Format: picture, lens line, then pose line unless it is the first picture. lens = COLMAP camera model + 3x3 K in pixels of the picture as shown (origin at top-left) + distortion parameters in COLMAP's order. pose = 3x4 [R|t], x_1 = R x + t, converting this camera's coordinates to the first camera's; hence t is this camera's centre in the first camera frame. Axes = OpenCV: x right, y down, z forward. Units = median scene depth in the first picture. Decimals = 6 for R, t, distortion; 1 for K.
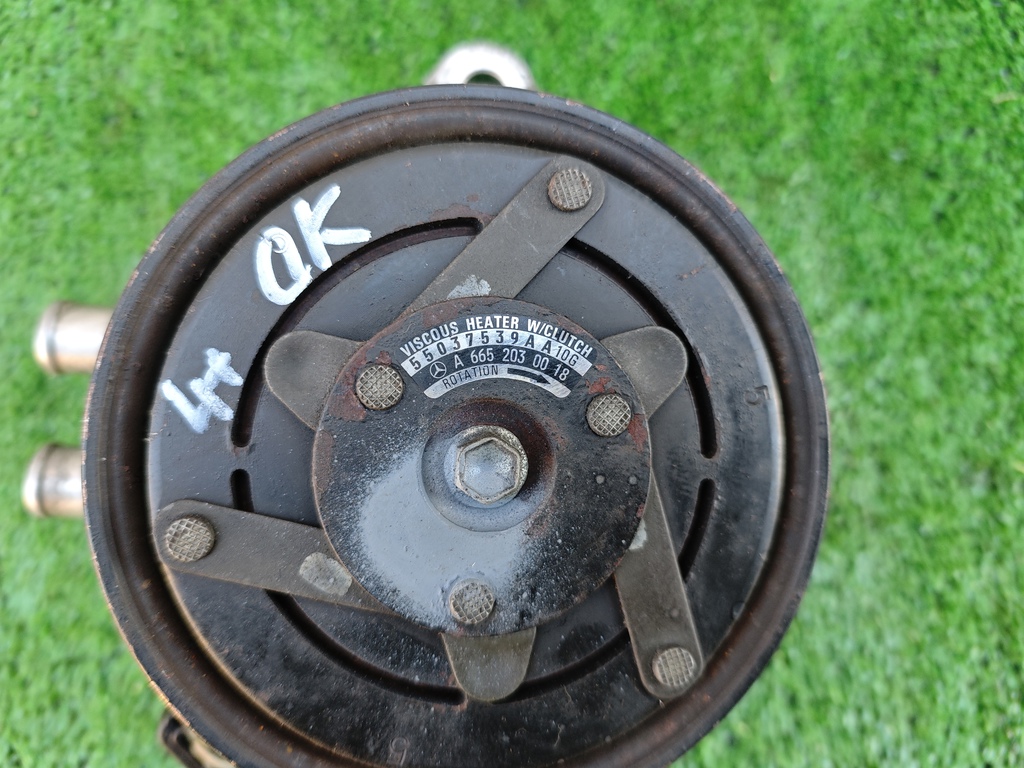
lens RADIAL K [[672.0, 0, 519.1], [0, 672.0, 382.2], [0, 0, 1]] dist [-0.019593, -0.022360]
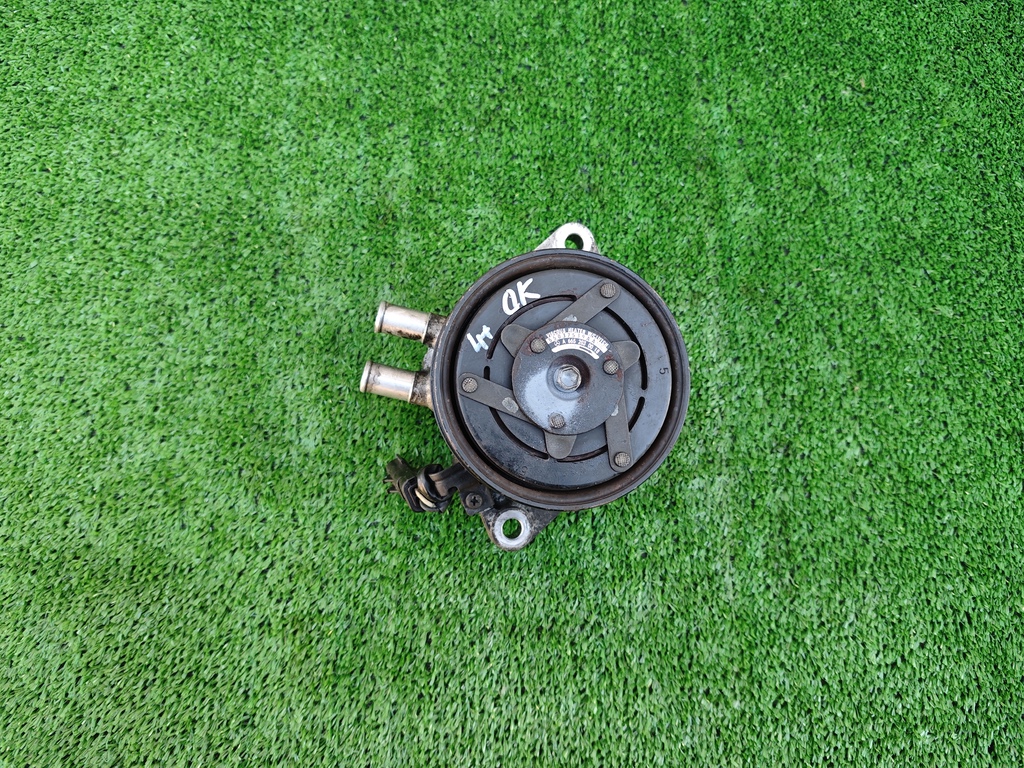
lens RADIAL K [[672.0, 0, 511.1], [0, 672.0, 389.8], [0, 0, 1]] dist [-0.019593, -0.022360]
pose [[0.989736, 0.142901, 0.001146, -0.168675], [-0.142368, 0.986680, -0.078703, 0.257048], [-0.012377, 0.077732, 0.996897, -1.126077]]
